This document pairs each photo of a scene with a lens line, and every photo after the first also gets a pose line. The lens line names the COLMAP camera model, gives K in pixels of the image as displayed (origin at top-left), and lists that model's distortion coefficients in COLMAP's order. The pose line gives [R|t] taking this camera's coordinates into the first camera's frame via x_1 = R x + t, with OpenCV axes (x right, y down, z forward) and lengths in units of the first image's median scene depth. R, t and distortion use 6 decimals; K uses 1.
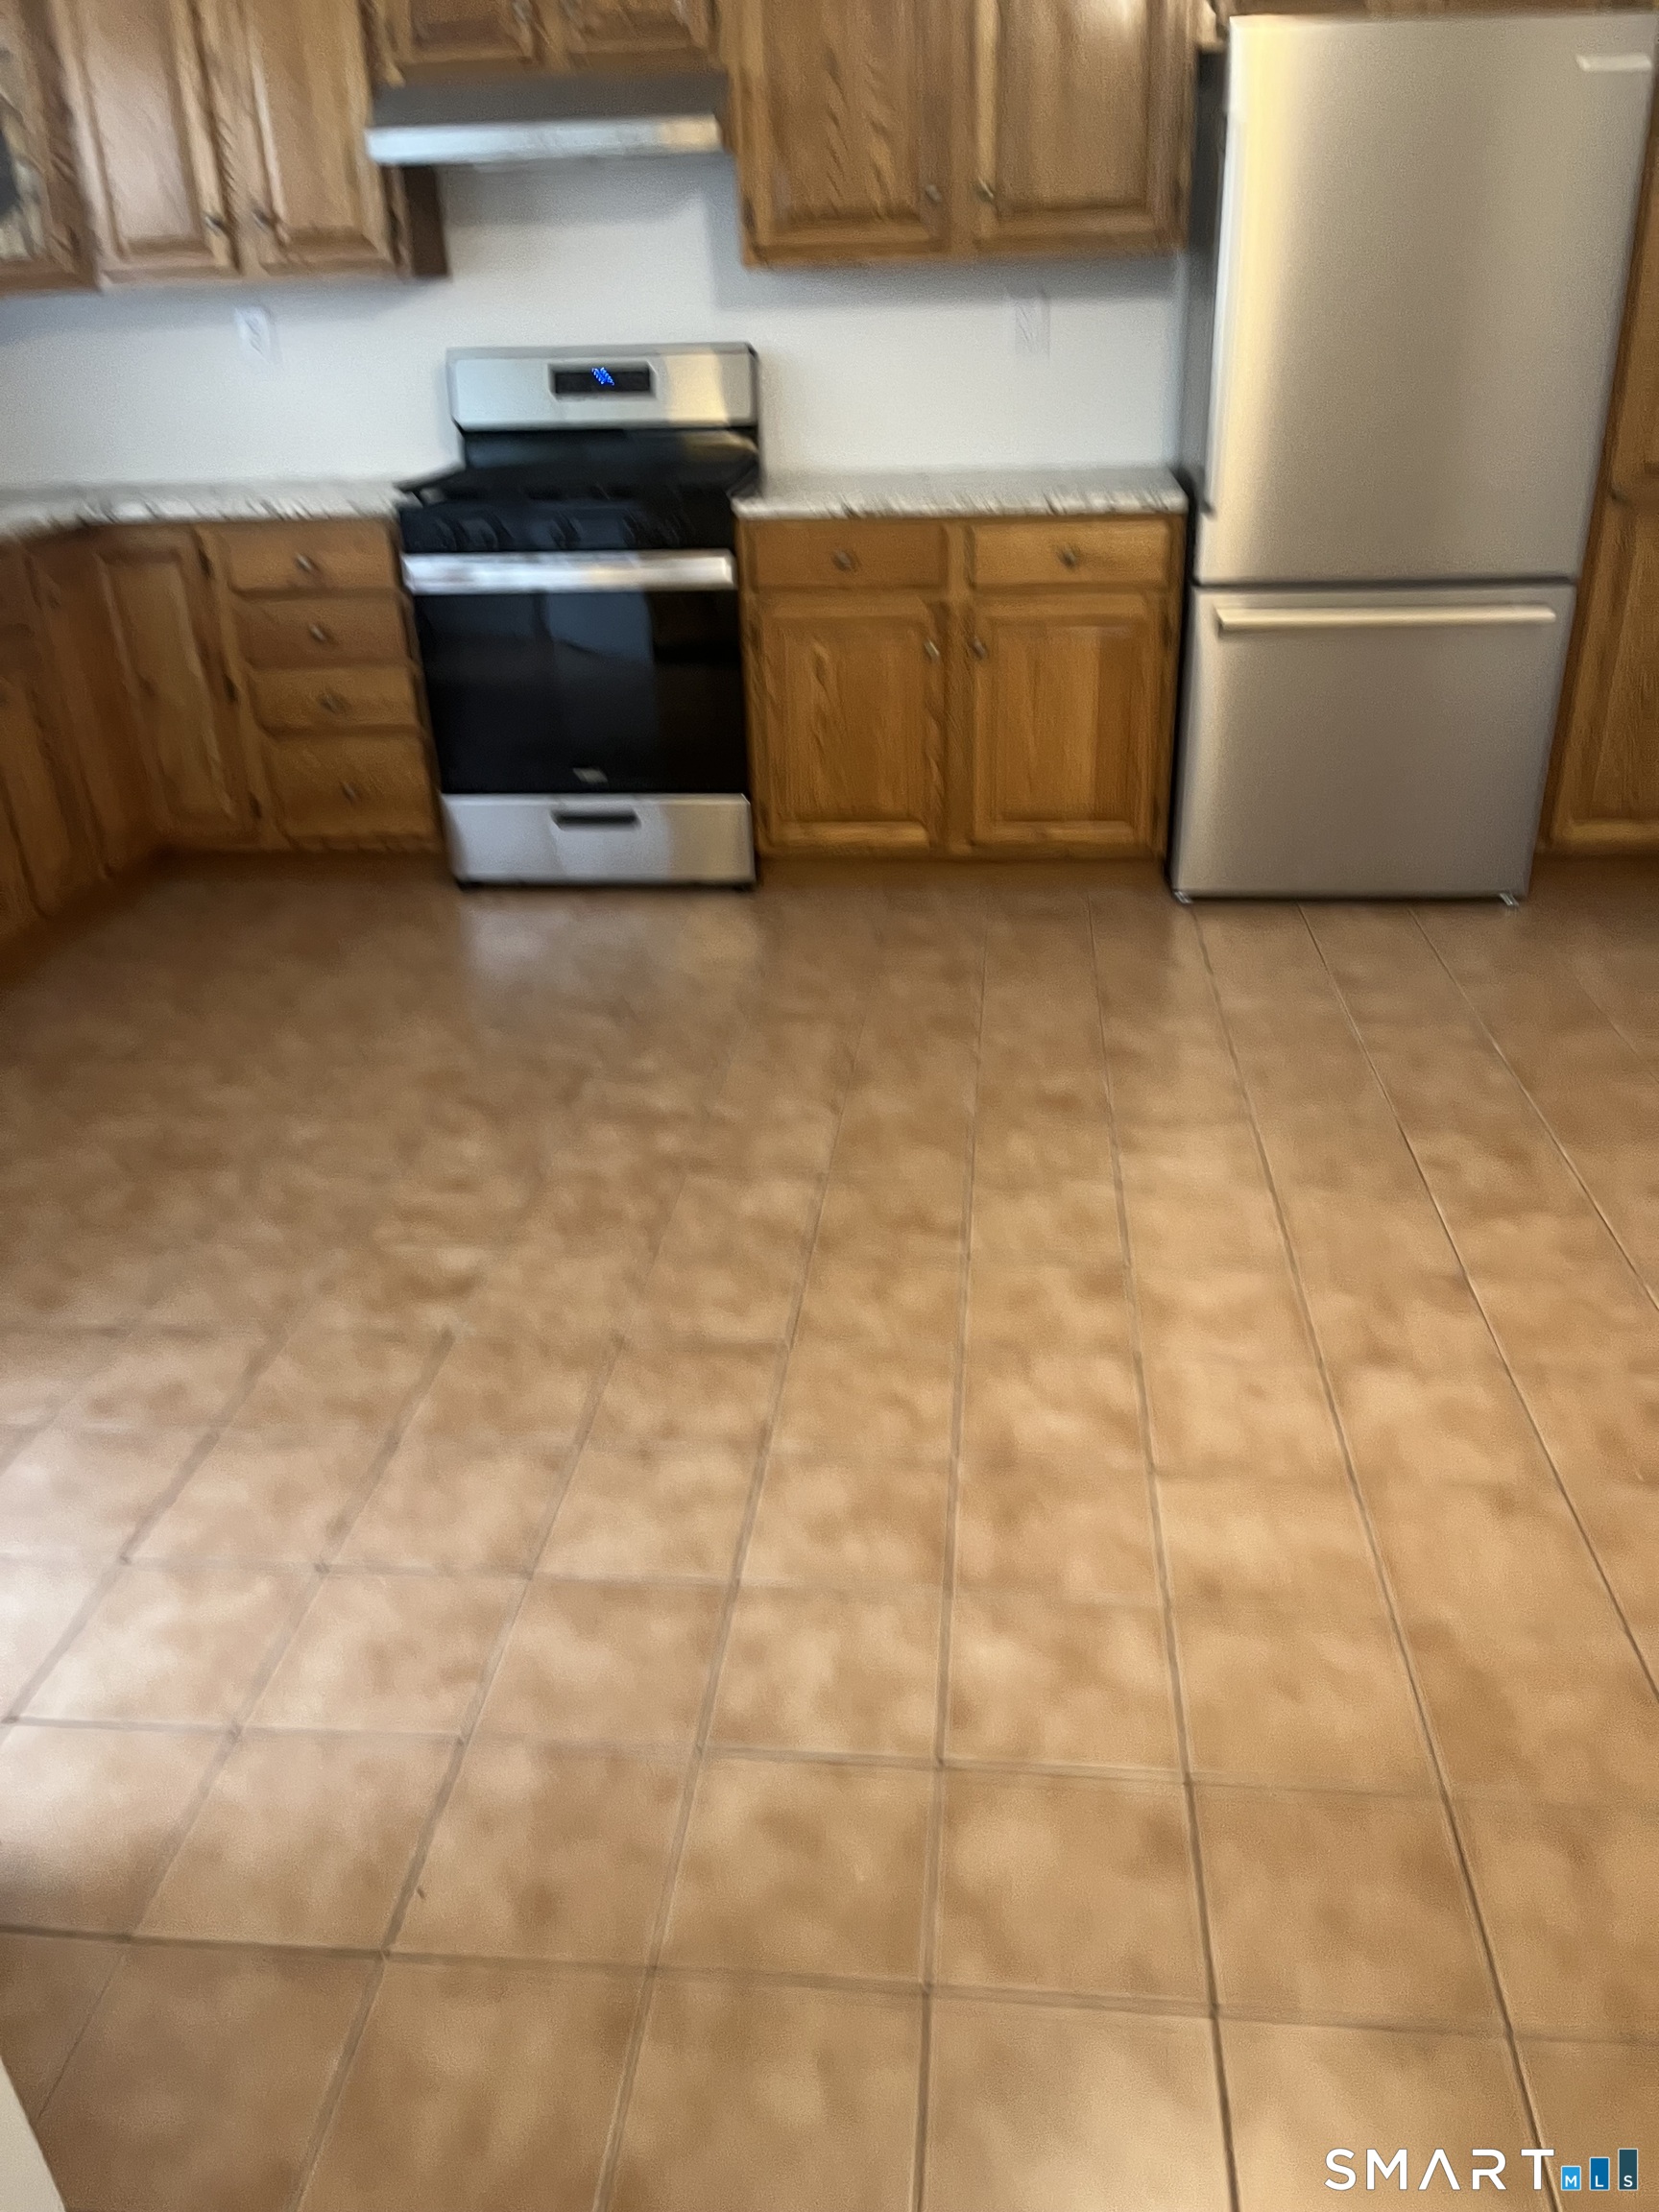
lens RADIAL K [[1677.1, 0, 832.1], [0, 1677.1, 1119.9], [0, 0, 1]] dist [0.065506, -0.021014]
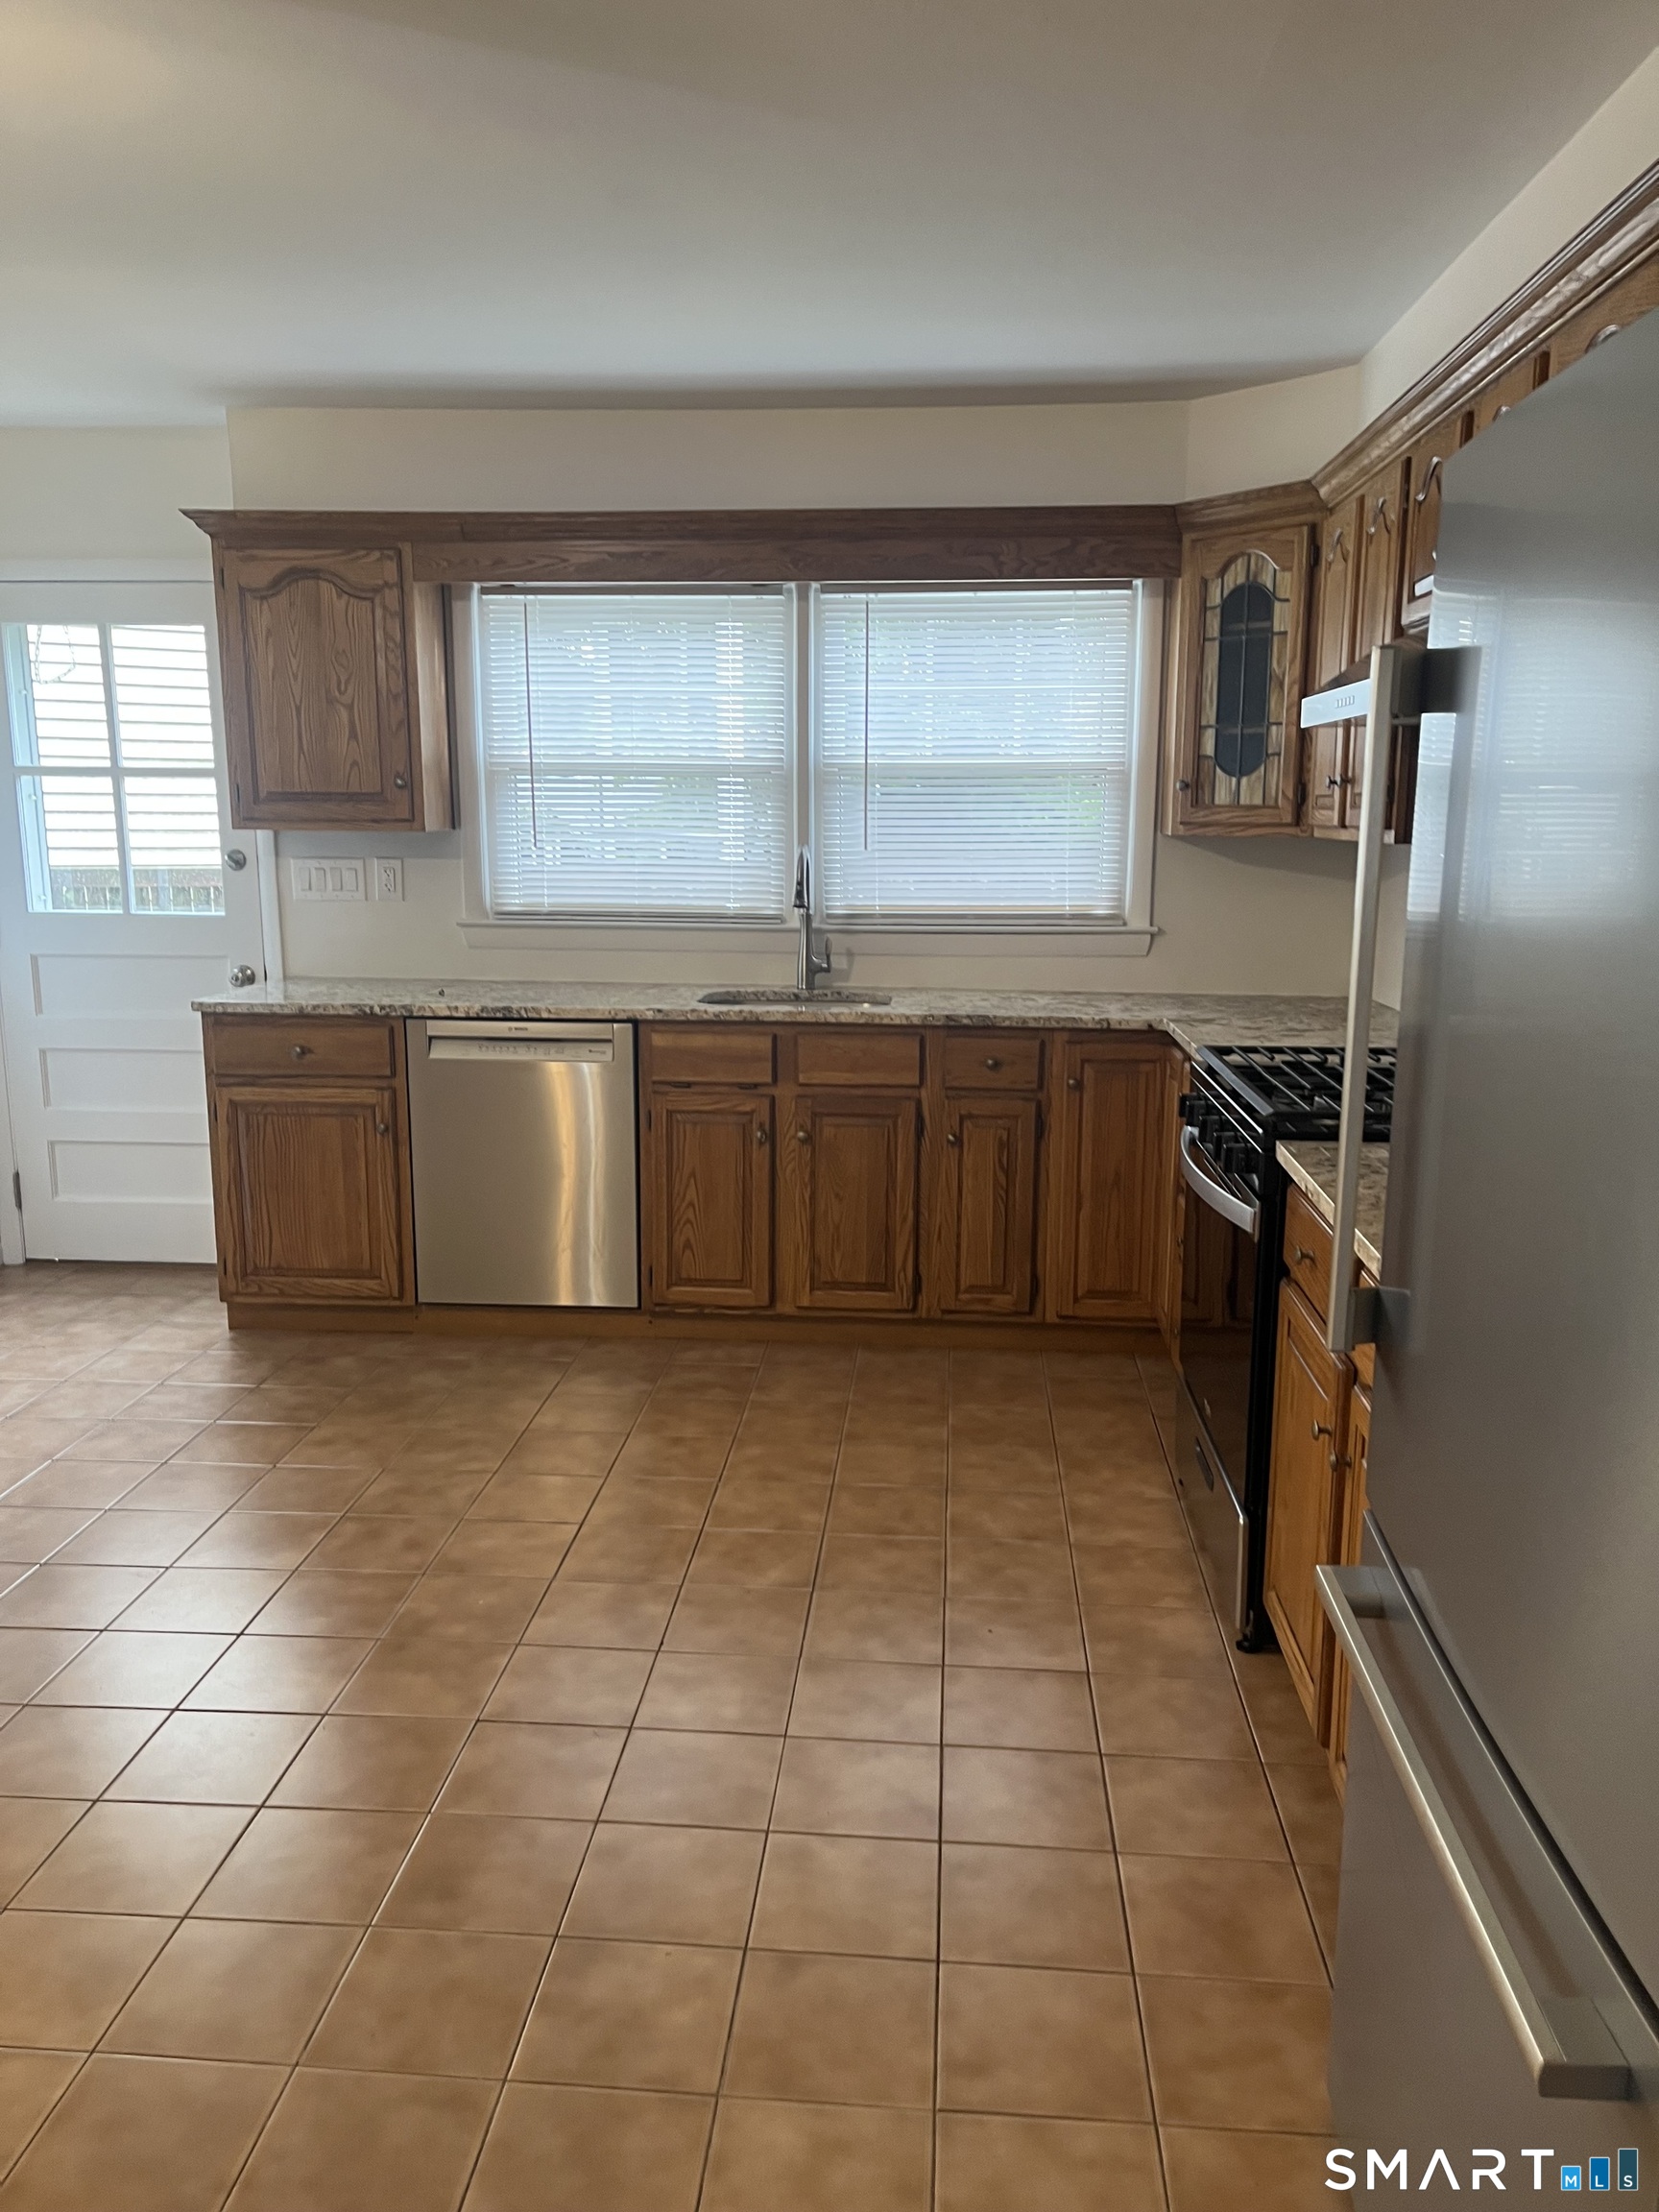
lens RADIAL K [[1677.1, 0, 838.8], [0, 1677.1, 1106.8], [0, 0, 1]] dist [0.065506, -0.021014]
pose [[0.043844, 0.206527, -0.977458, 0.614921], [-0.460410, 0.872483, 0.163695, -0.392607], [0.886623, 0.442854, 0.133340, 0.719062]]
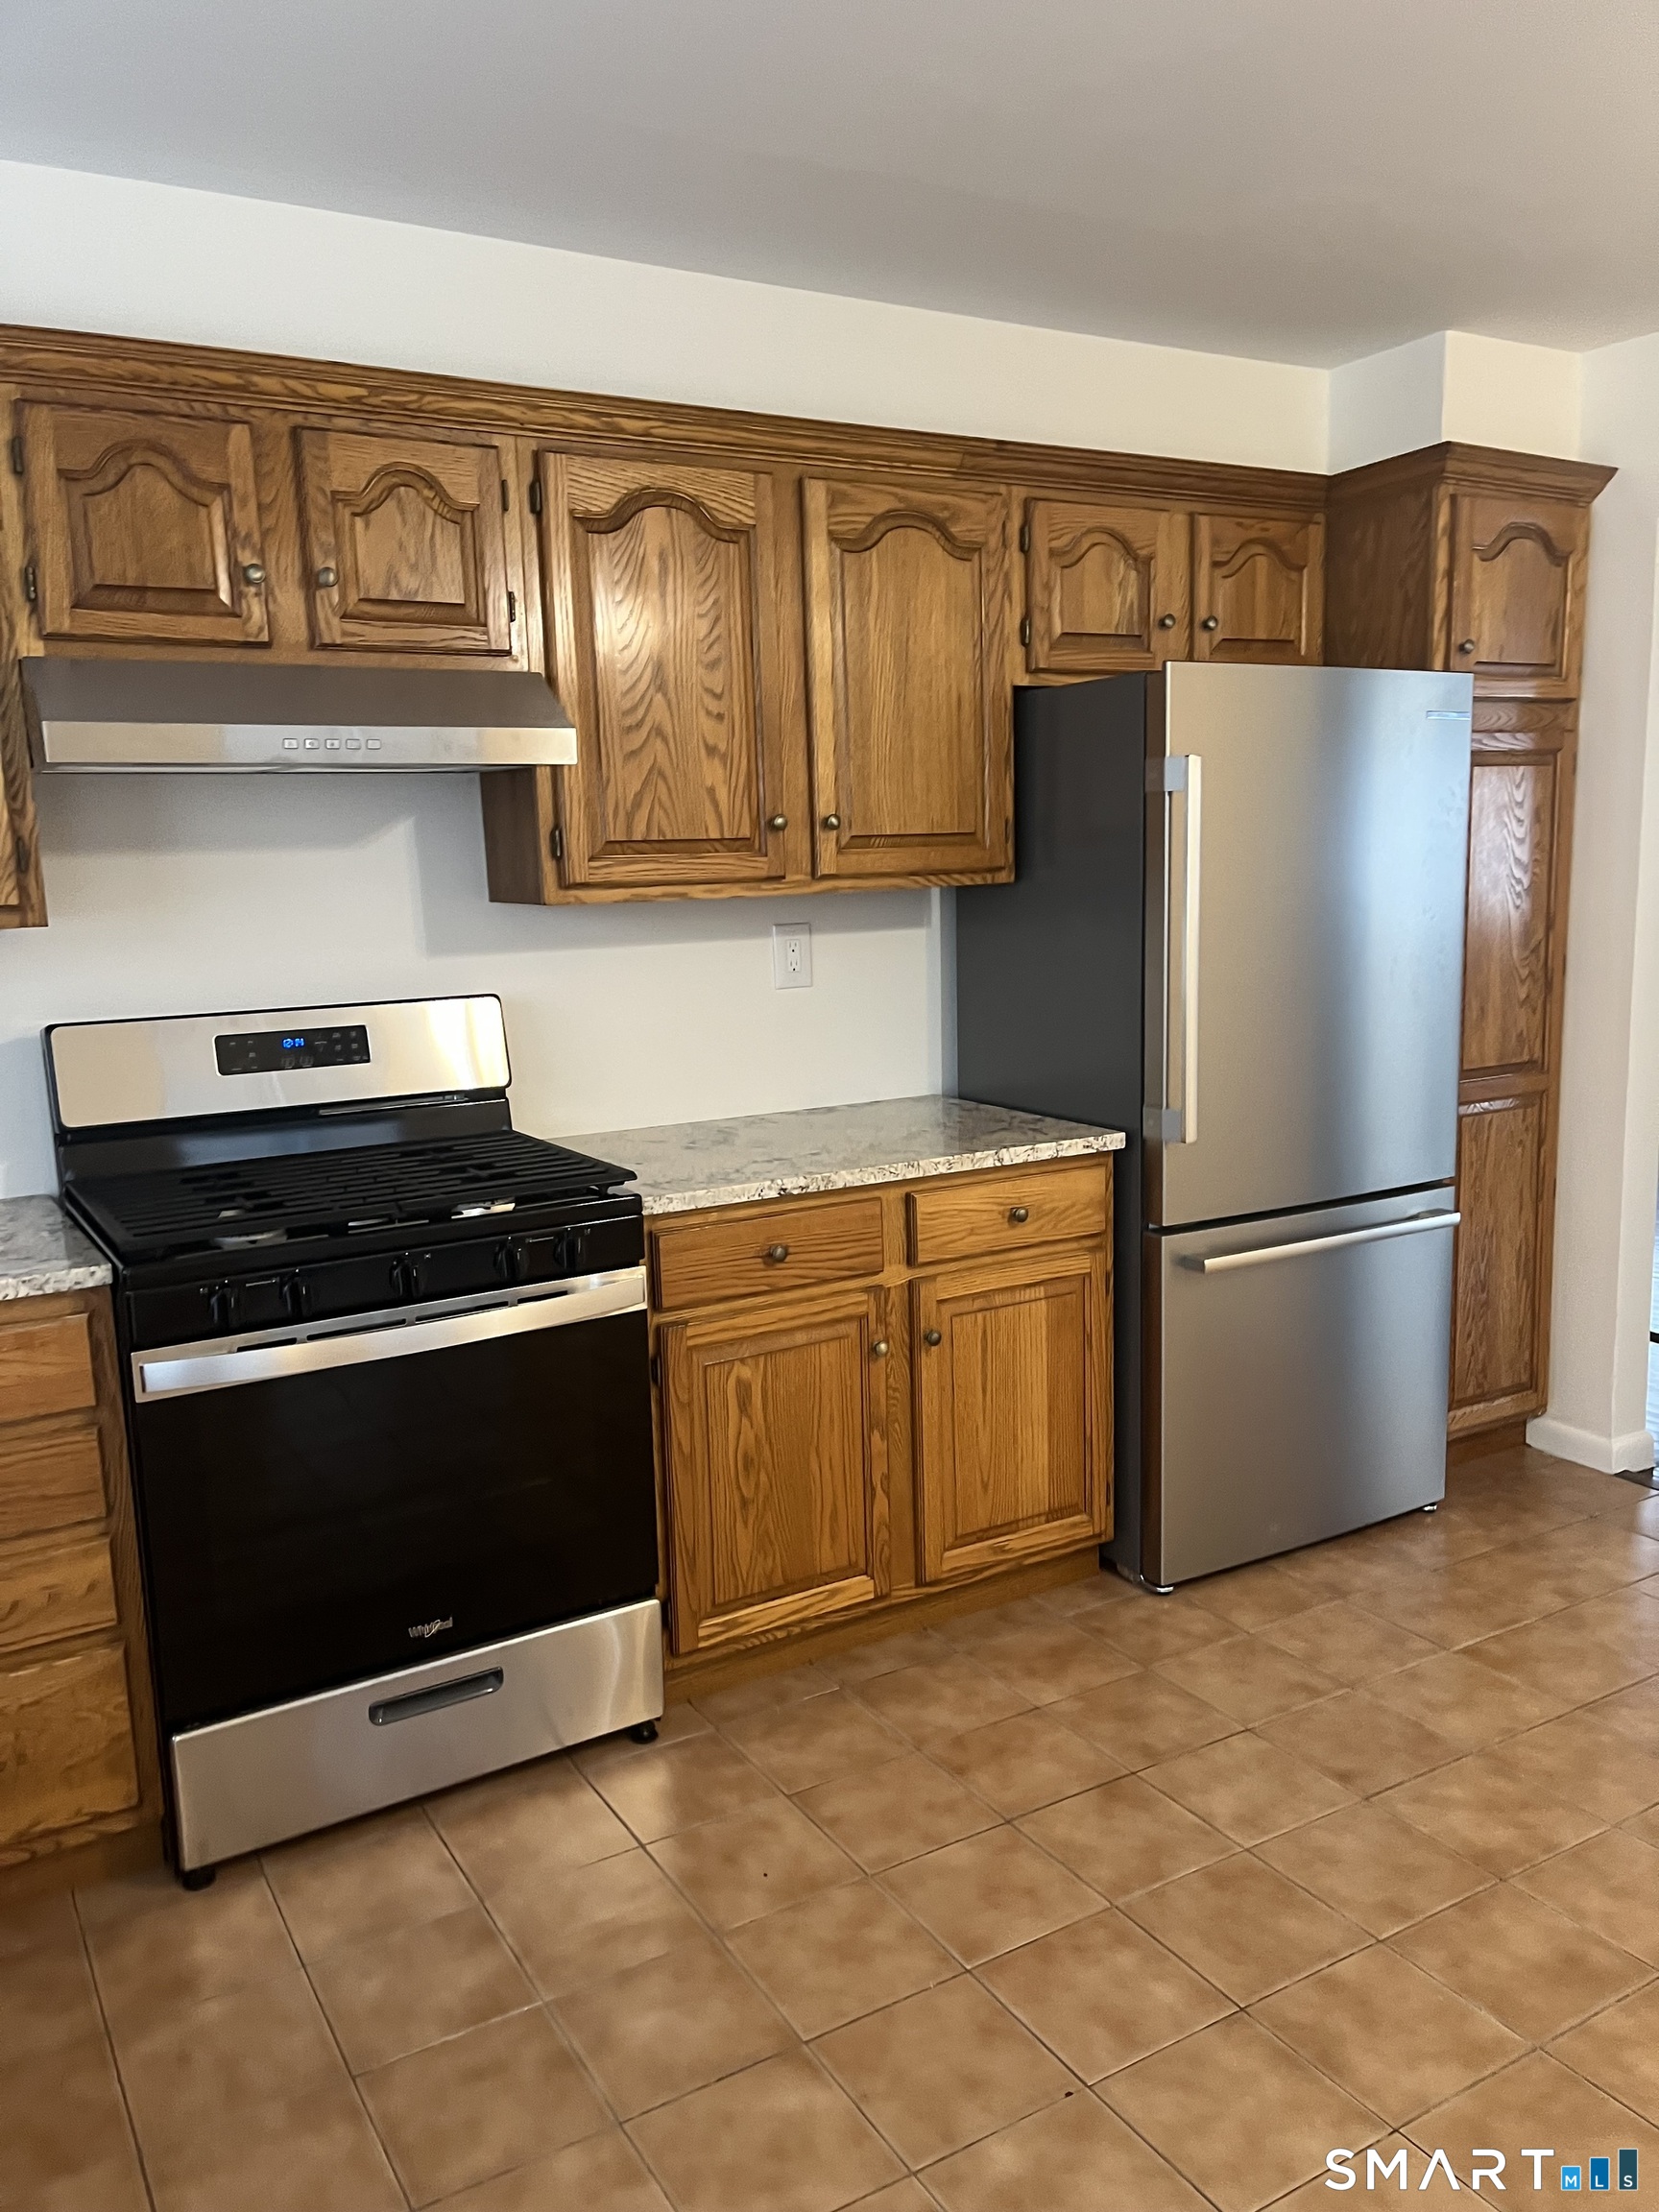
lens RADIAL K [[1677.1, 0, 797.3], [0, 1677.1, 1139.0], [0, 0, 1]] dist [0.065506, -0.021014]
pose [[0.807407, -0.093470, 0.582543, -0.399419], [0.267615, 0.937976, -0.220415, -0.209575], [-0.525810, 0.333862, 0.782343, 0.396760]]
